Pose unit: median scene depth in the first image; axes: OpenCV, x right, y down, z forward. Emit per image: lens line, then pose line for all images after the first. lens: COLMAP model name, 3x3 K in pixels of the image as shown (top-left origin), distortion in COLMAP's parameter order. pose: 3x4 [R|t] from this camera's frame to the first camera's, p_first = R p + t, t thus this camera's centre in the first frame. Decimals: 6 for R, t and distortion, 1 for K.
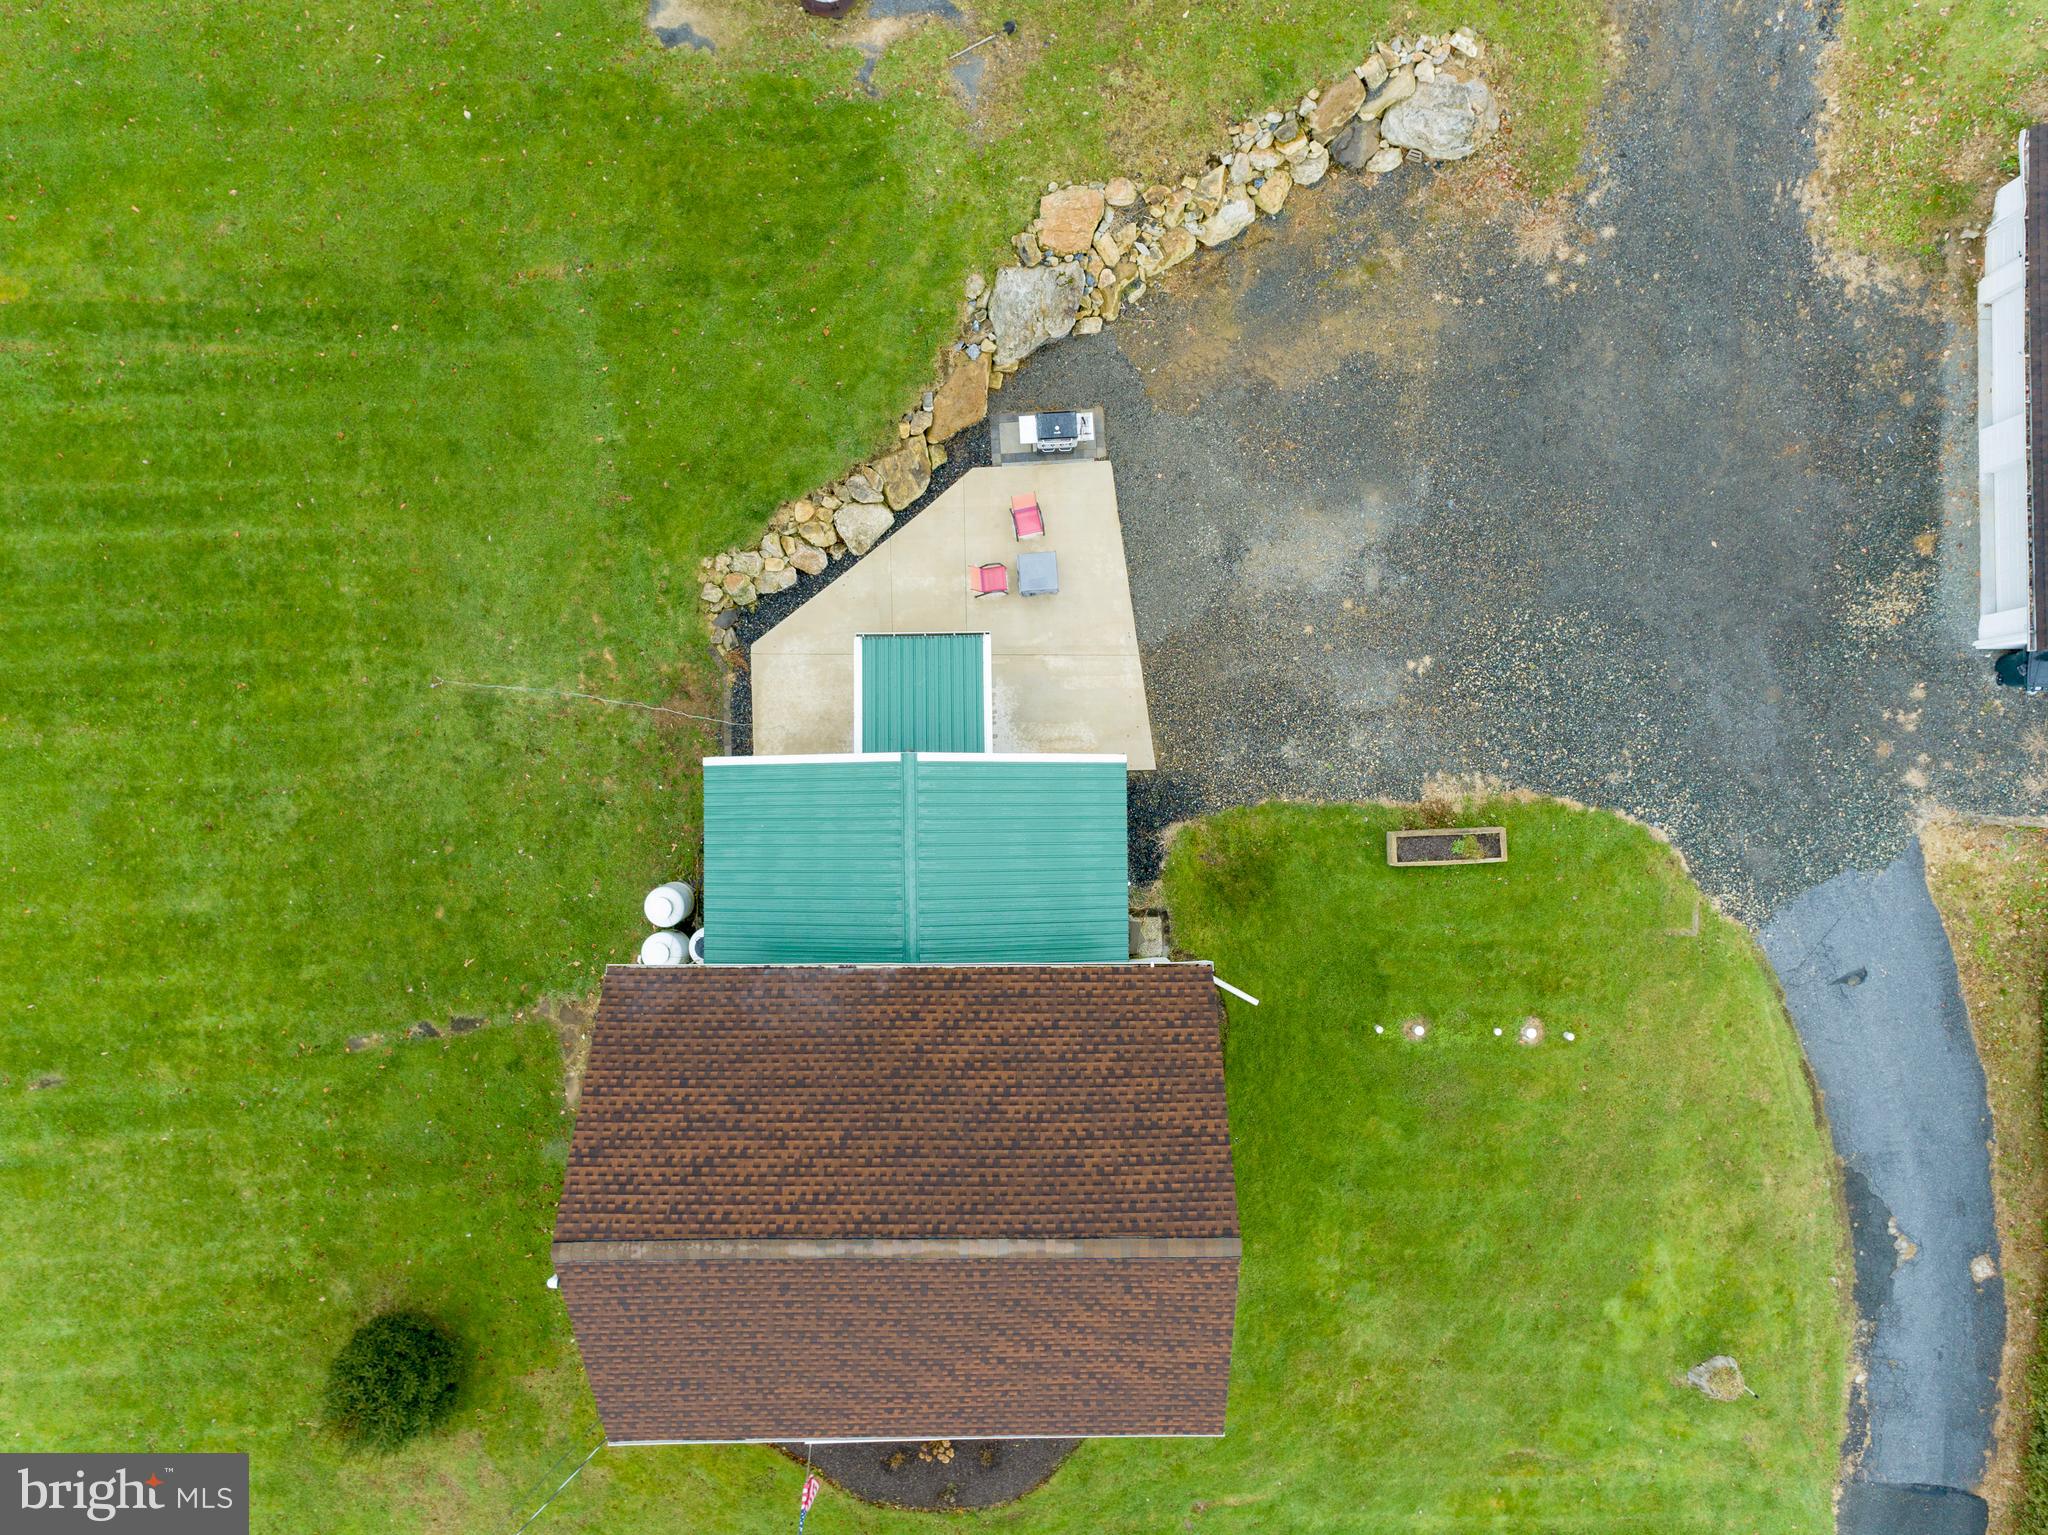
lens RADIAL K [[1546.1, 0, 1027.0], [0, 1546.1, 757.6], [0, 0, 1]] dist [0.021407, 0.014771]
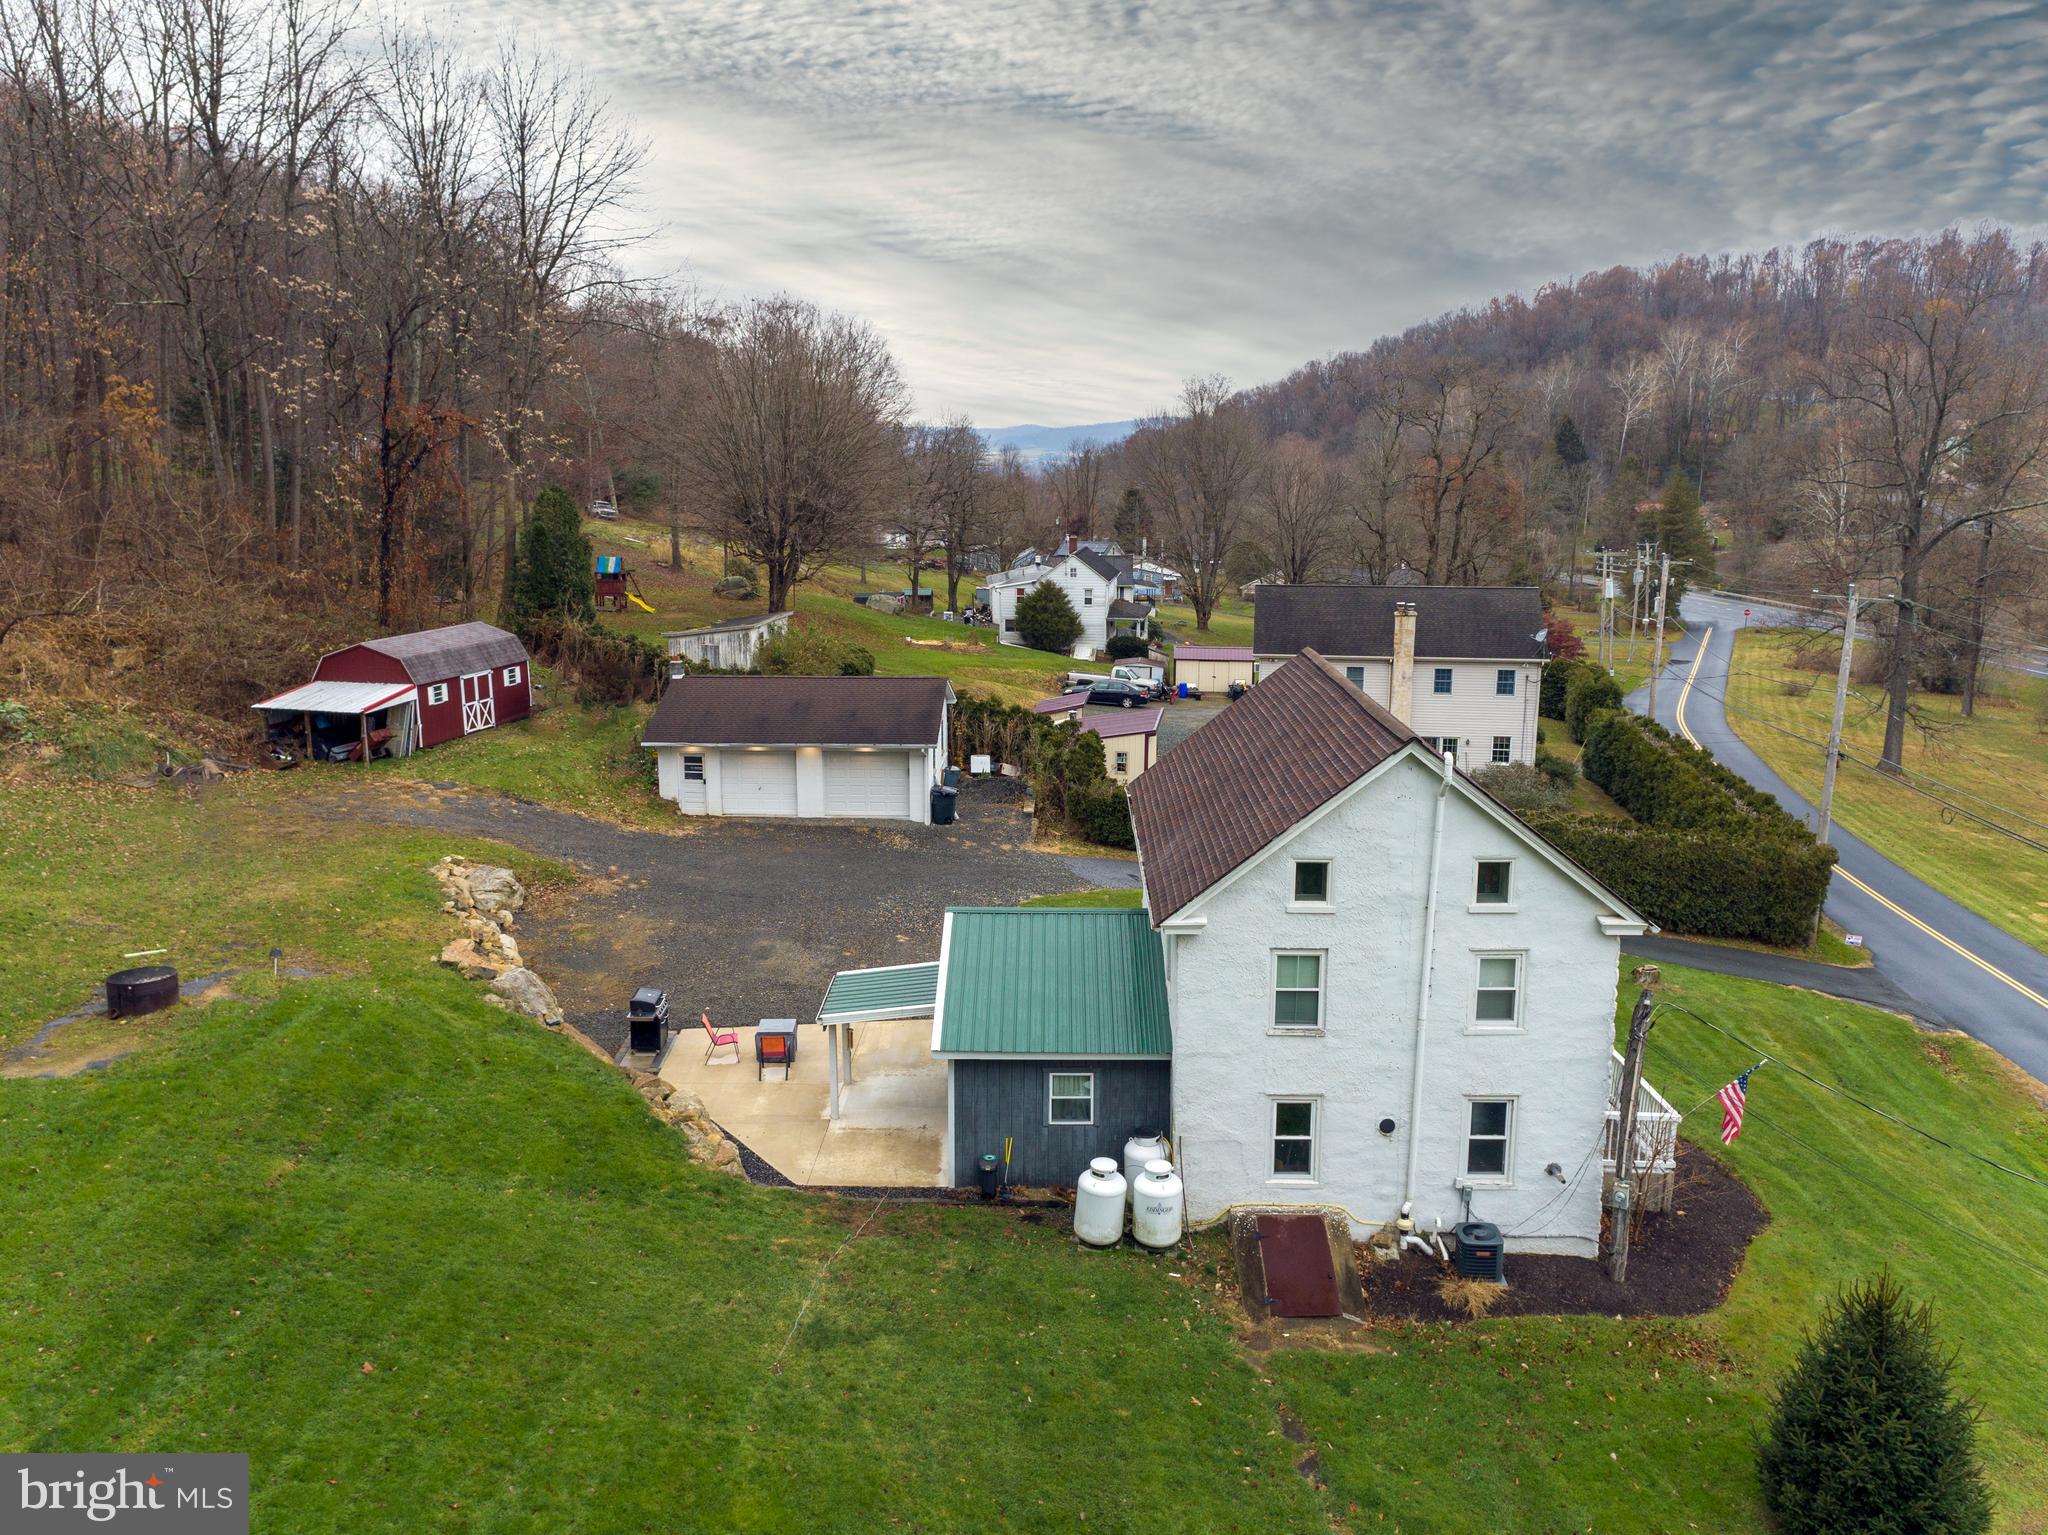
lens RADIAL K [[1546.1, 0, 1023.0], [0, 1546.1, 759.1], [0, 0, 1]] dist [0.021407, 0.014771]
pose [[0.029032, -0.196468, 0.980080, -0.975590], [0.998757, 0.045449, -0.020474, 0.059869], [-0.040521, 0.979456, 0.197543, 0.604314]]
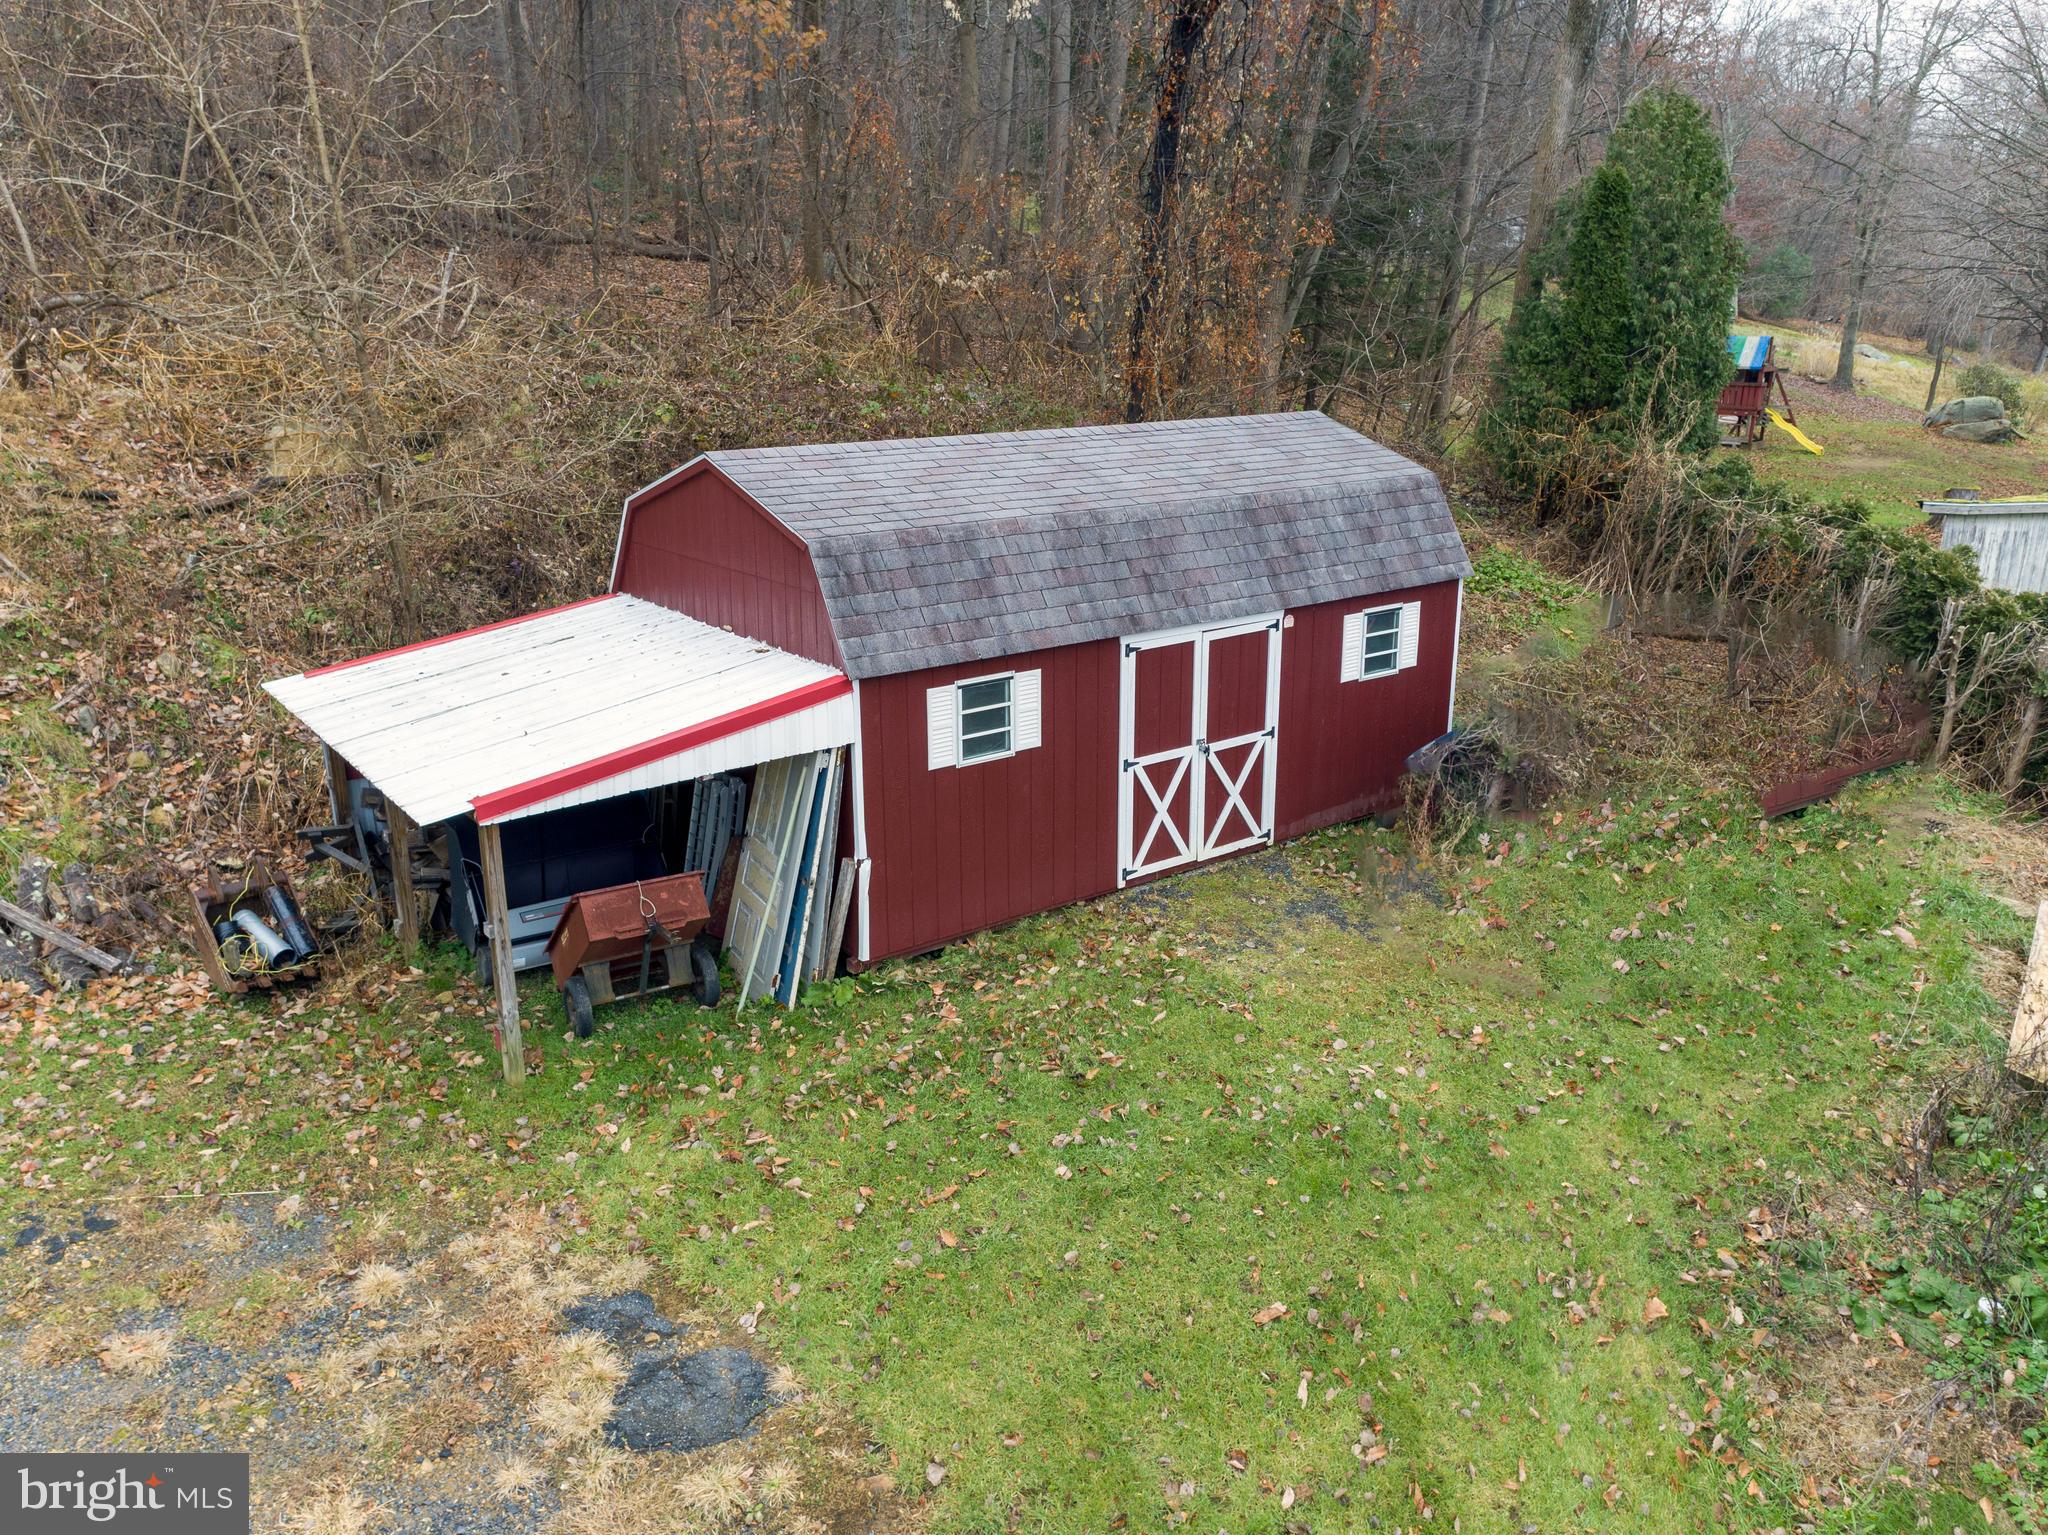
lens RADIAL K [[1546.1, 0, 1021.7], [0, 1546.1, 753.5], [0, 0, 1]] dist [0.021407, 0.014771]
pose [[0.633751, -0.220890, 0.741328, 0.370475], [0.772640, 0.226916, -0.592906, -0.378006], [-0.037252, 0.948534, 0.314477, 0.782788]]
